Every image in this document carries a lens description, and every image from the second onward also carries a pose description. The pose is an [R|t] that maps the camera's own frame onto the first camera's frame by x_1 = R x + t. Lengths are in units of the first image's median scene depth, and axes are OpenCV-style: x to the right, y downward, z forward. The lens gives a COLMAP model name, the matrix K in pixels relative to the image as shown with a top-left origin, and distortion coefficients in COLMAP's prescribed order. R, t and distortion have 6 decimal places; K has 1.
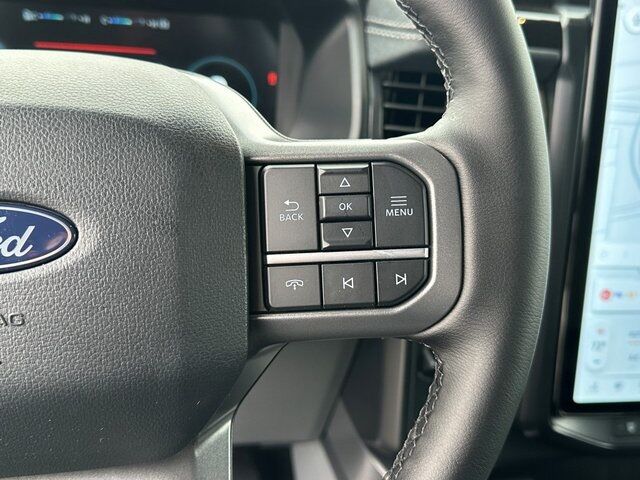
lens RADIAL K [[695.2, 0, 308.4], [0, 695.2, 239.8], [0, 0, 1]] dist [0.212346, -0.568085]
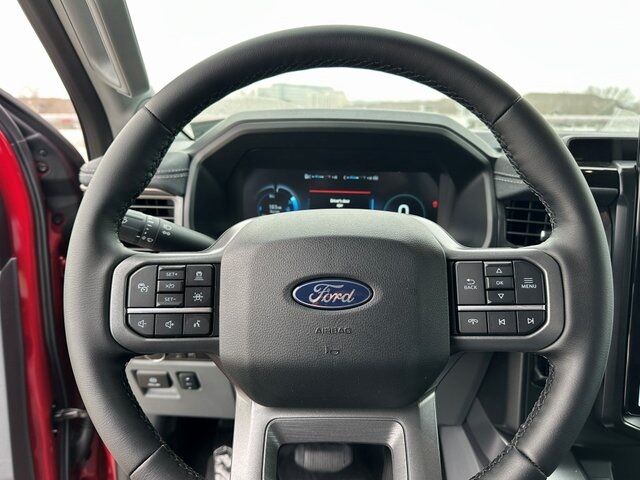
lens RADIAL K [[469.5, 0, 320.0], [0, 469.5, 240.0], [0, 0, 1]] dist [0.082824, -0.148522]
pose [[0.972048, -0.001844, -0.234776, -0.121626], [-0.025138, 0.993404, -0.111881, -0.004381], [0.233434, 0.114656, 0.965589, -0.422857]]
